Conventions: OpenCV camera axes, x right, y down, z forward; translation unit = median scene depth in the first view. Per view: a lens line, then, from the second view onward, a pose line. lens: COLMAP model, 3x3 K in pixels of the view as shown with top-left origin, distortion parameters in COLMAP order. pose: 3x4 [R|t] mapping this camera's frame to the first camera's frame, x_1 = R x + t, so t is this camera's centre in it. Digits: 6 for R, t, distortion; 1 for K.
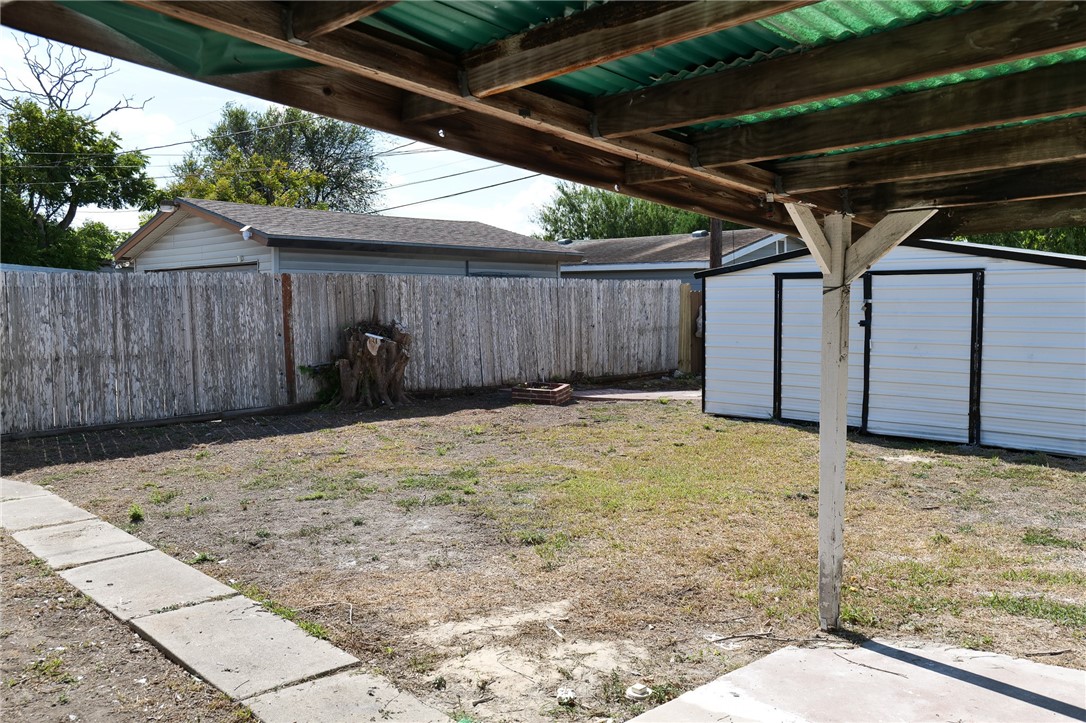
lens RADIAL K [[902.1, 0, 538.4], [0, 902.1, 366.3], [0, 0, 1]] dist [-0.004261, -0.008038]
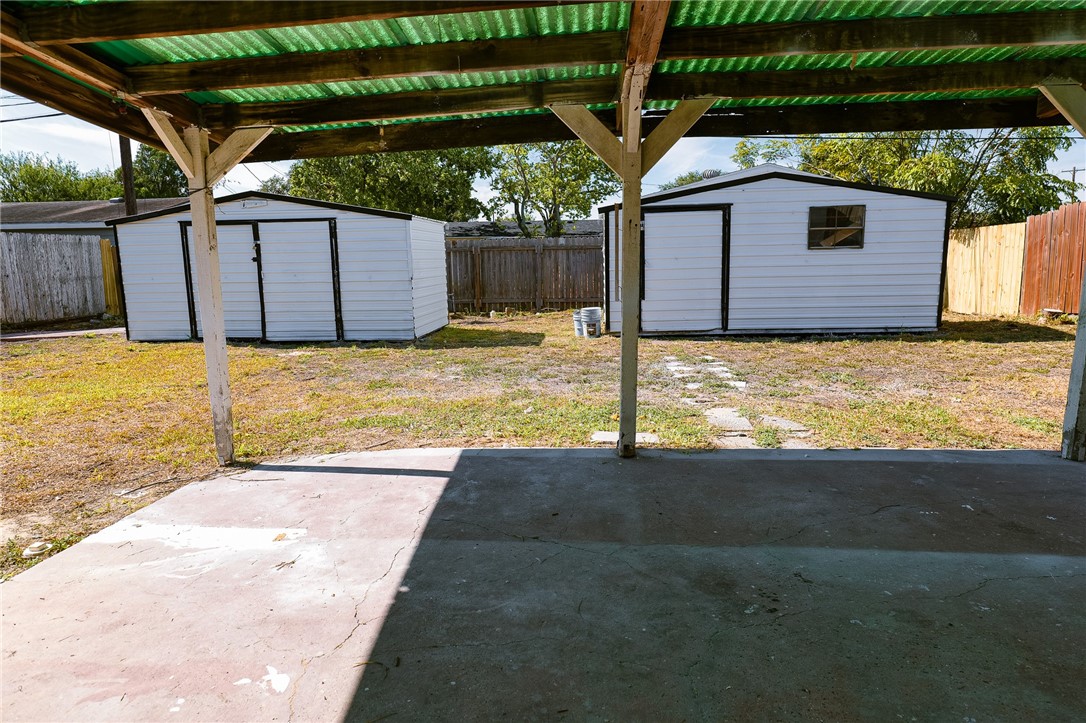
lens RADIAL K [[635.6, 0, 540.7], [0, 635.6, 363.2], [0, 0, 1]] dist [-0.025651, 0.011346]
pose [[0.740512, -0.107501, 0.663390, 0.074576], [0.063495, 0.993899, 0.090183, 0.098556], [-0.669037, -0.024659, 0.742820, 0.038270]]
